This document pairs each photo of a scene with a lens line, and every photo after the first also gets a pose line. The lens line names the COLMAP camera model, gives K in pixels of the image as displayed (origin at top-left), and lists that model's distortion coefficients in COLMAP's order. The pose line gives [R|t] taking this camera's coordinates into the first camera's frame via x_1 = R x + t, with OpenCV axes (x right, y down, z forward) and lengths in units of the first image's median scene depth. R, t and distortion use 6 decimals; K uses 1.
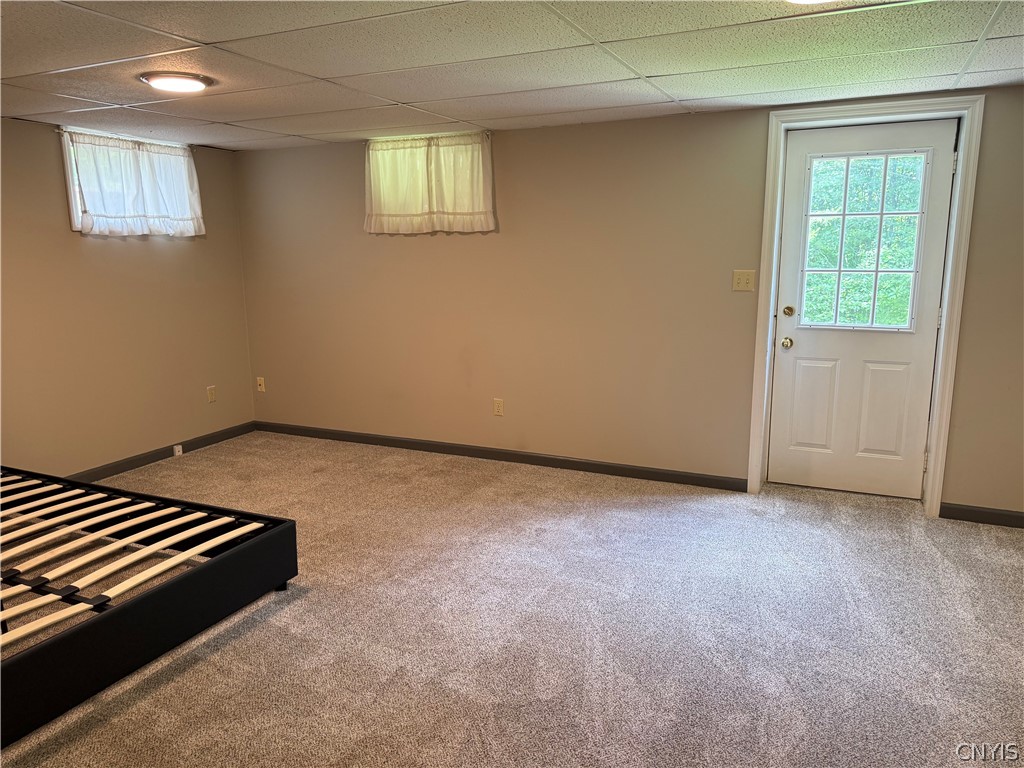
lens RADIAL K [[726.6, 0, 514.4], [0, 726.6, 376.4], [0, 0, 1]] dist [0.113742, -0.157182]
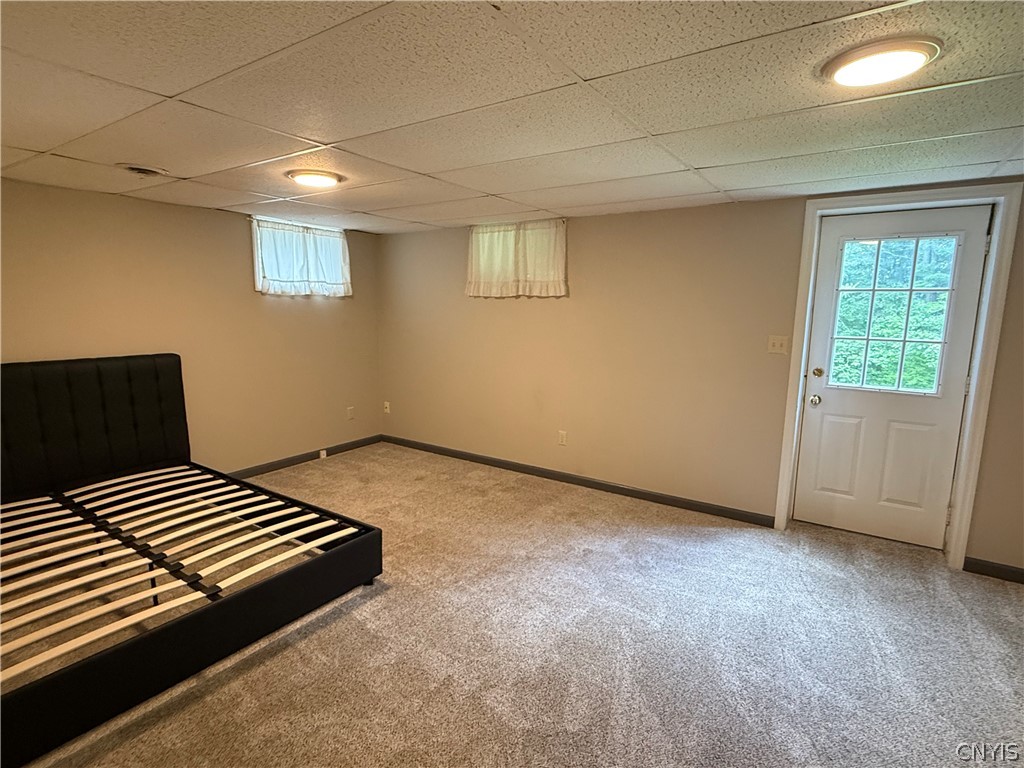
lens RADIAL K [[529.3, 0, 509.5], [0, 529.3, 380.3], [0, 0, 1]] dist [0.010704, -0.000077]
pose [[0.986759, 0.046371, -0.155422, 0.031826], [-0.051836, 0.998165, -0.031299, -0.029682], [0.153686, 0.038941, 0.987352, 0.128452]]
